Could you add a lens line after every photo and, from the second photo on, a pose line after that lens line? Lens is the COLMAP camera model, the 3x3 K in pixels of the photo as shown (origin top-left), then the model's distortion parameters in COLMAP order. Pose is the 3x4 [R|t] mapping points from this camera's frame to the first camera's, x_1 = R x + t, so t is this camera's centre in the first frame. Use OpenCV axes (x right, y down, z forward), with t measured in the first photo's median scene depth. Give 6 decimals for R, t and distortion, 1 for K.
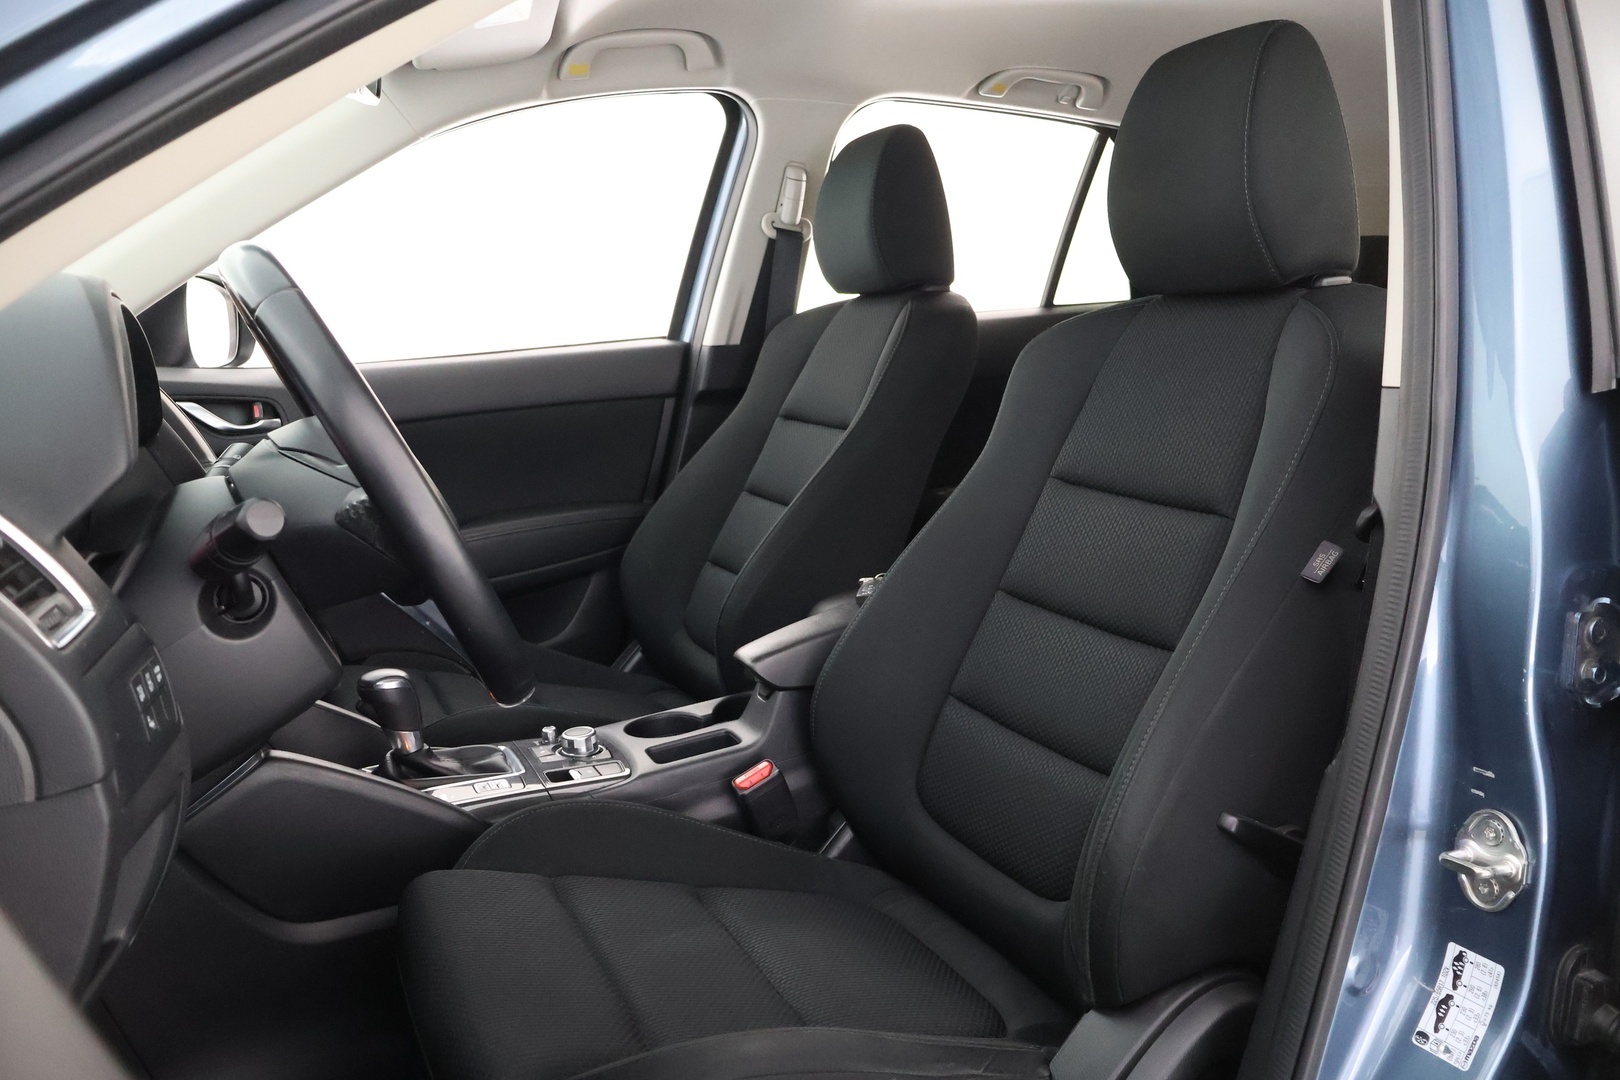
lens RADIAL K [[1348.8, 0, 810.0], [0, 1348.8, 540.0], [0, 0, 1]] dist [0.003623, 0.000632]
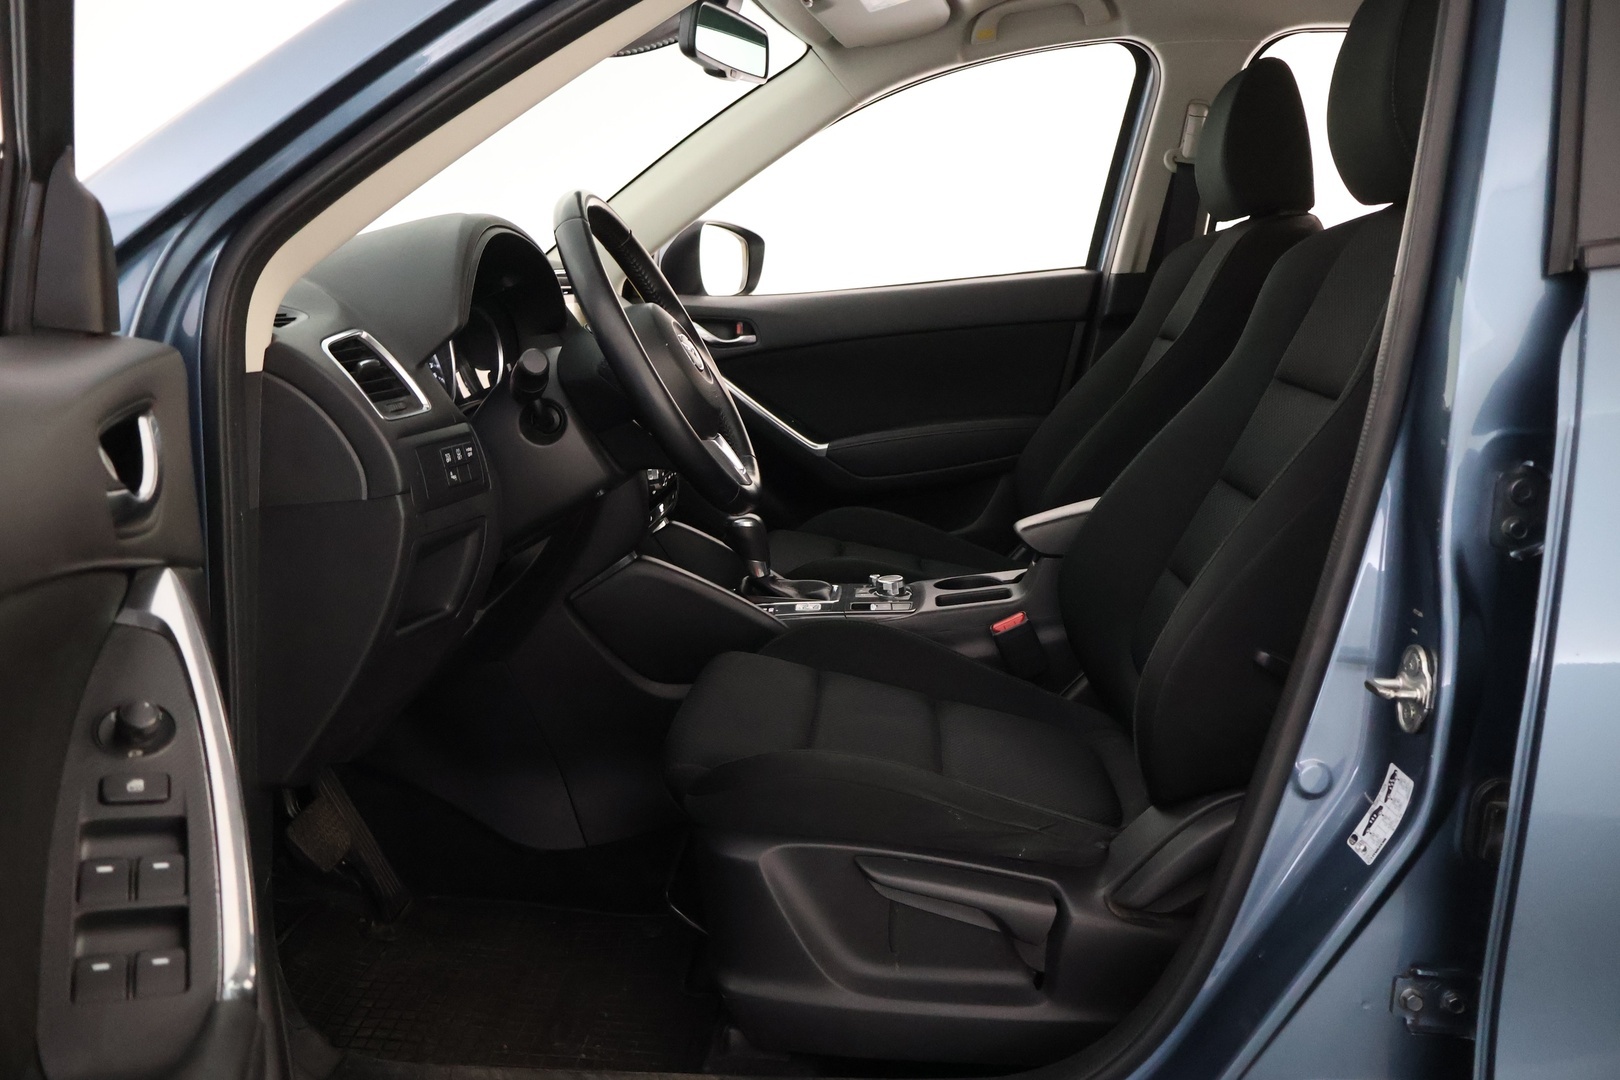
lens RADIAL K [[1348.8, 0, 810.0], [0, 1348.8, 540.0], [0, 0, 1]] dist [0.003623, 0.000632]
pose [[0.885118, 0.075687, -0.459170, 0.346952], [-0.060533, 0.997028, 0.047658, 0.054167], [0.461412, -0.014388, 0.887069, -0.147878]]
